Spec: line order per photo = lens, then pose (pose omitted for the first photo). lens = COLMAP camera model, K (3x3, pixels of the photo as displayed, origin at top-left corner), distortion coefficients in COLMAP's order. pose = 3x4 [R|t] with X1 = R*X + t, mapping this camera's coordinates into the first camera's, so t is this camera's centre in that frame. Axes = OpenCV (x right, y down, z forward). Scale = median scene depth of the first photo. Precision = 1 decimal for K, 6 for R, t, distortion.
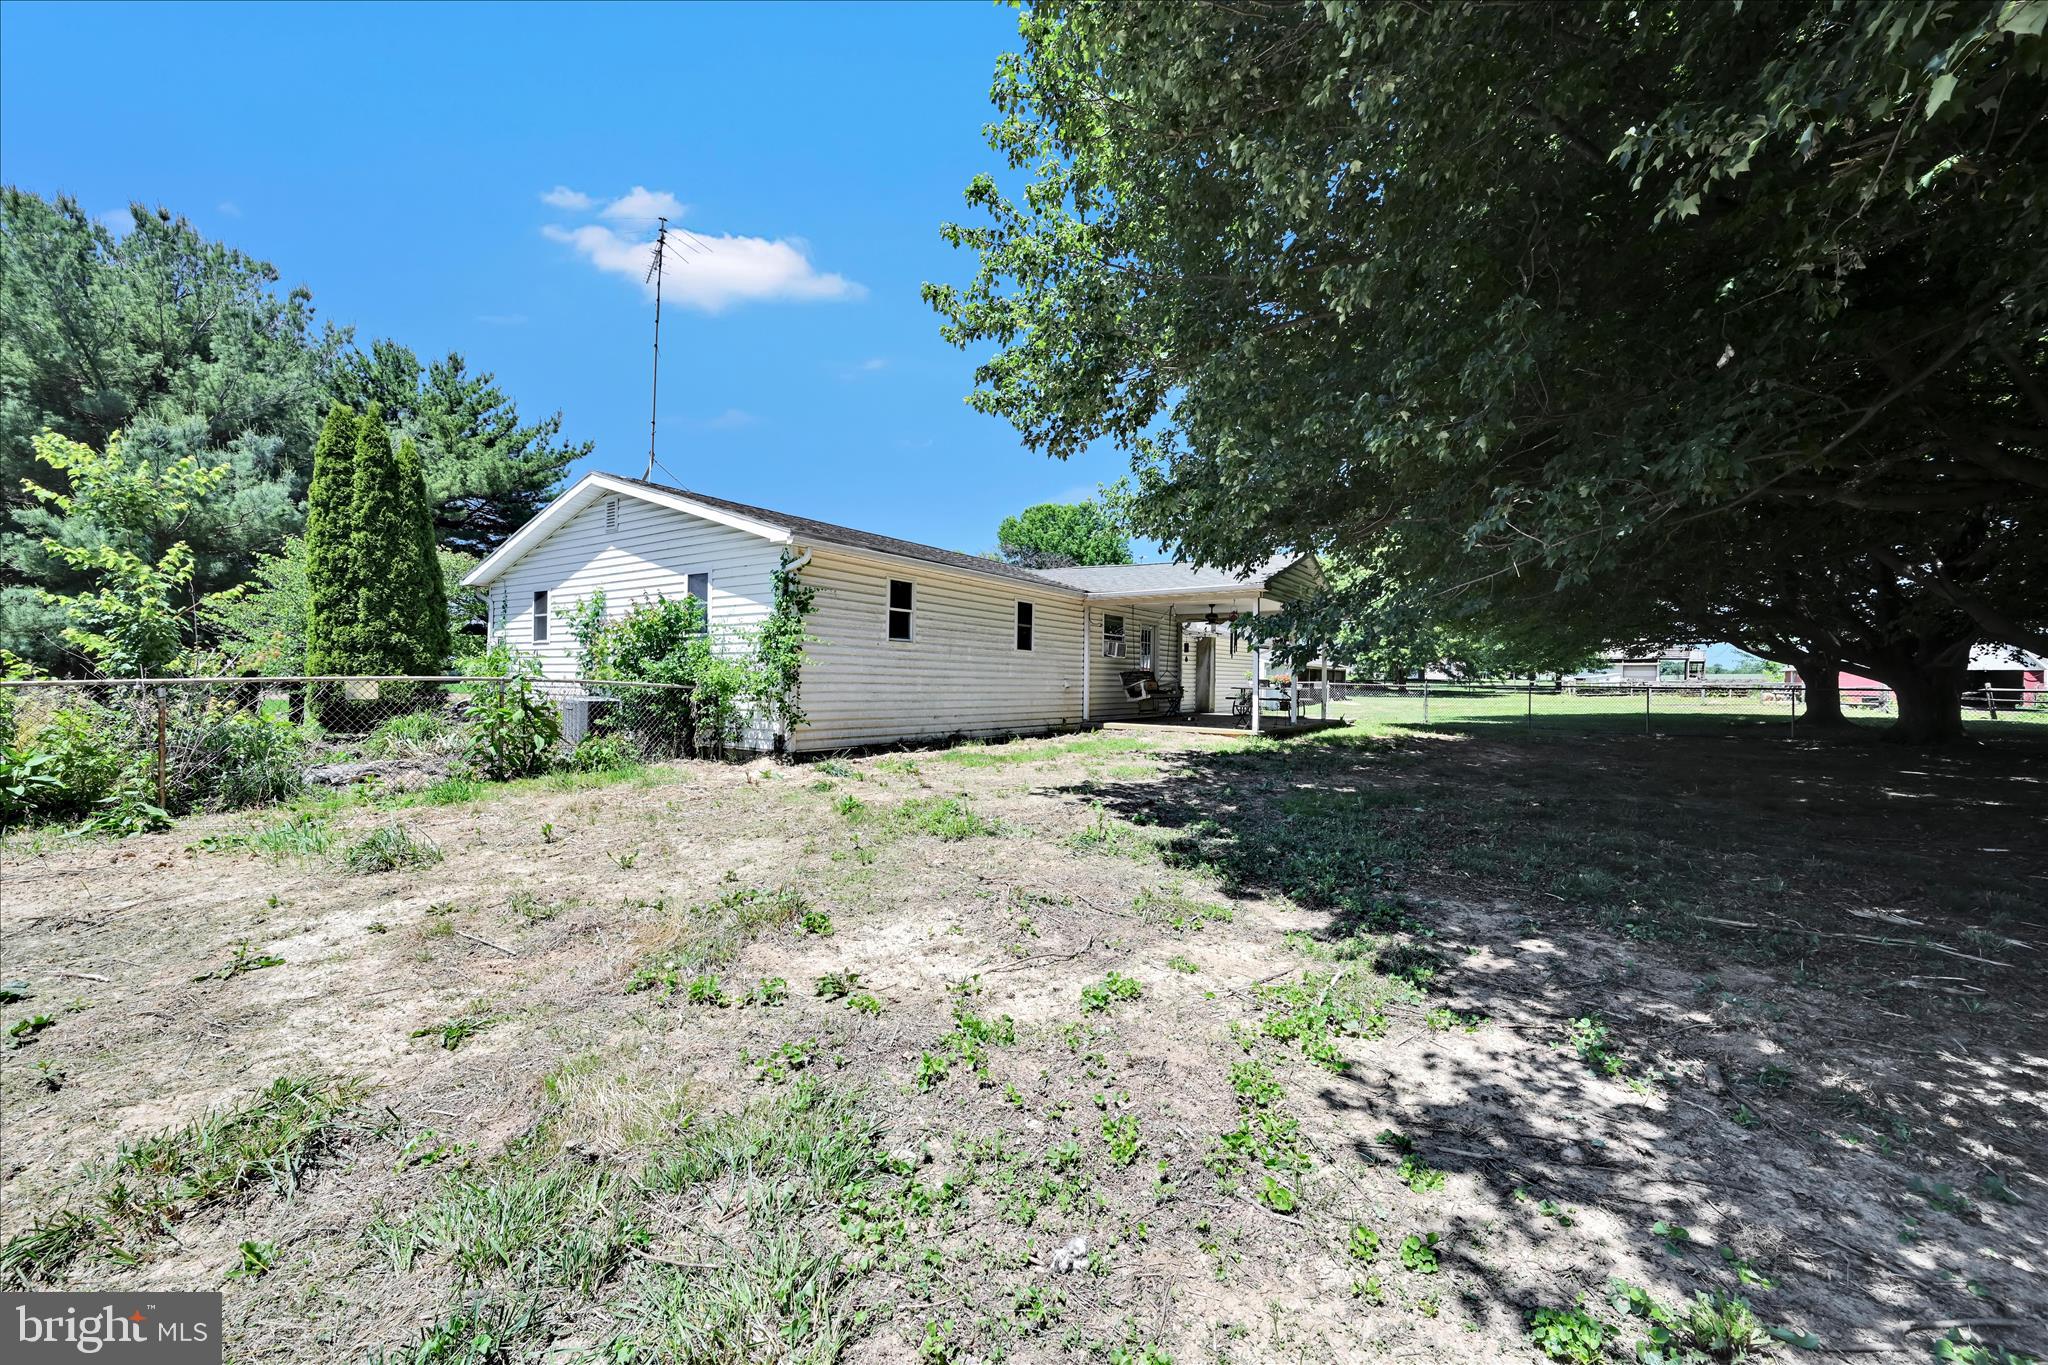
lens RADIAL K [[807.0, 0, 1024.0], [0, 807.0, 682.5], [0, 0, 1]] dist [0.000084, -0.000029]
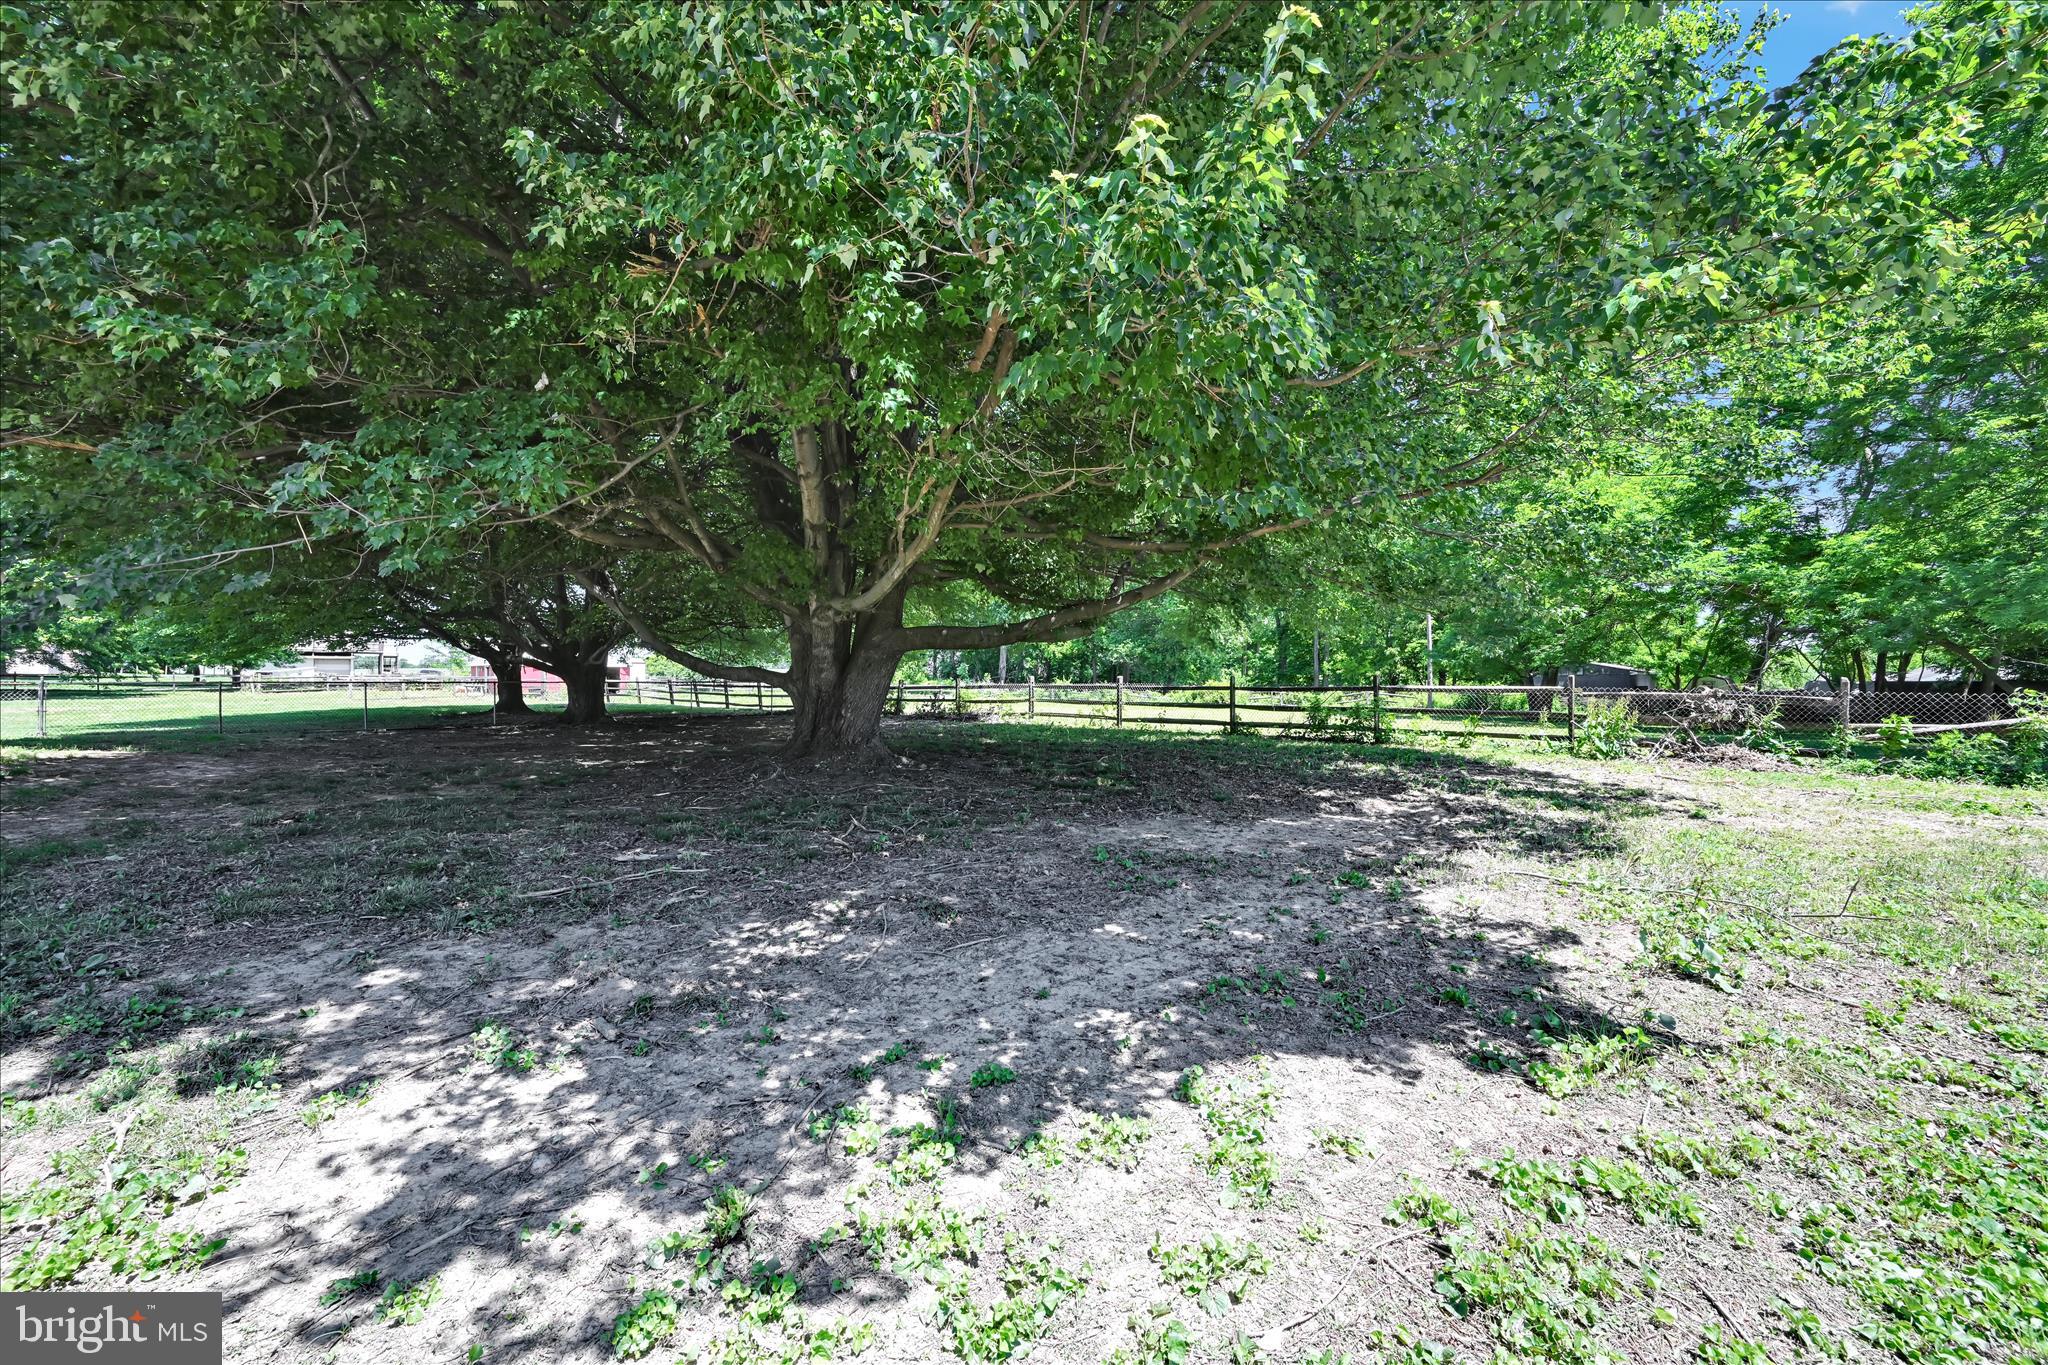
lens RADIAL K [[807.0, 0, 1024.0], [0, 807.0, 682.5], [0, 0, 1]] dist [0.000084, -0.000029]
pose [[0.192080, -0.010940, 0.981318, -0.123920], [0.003790, 0.999939, 0.010406, -0.003017], [-0.981372, 0.001721, 0.192110, 0.188768]]
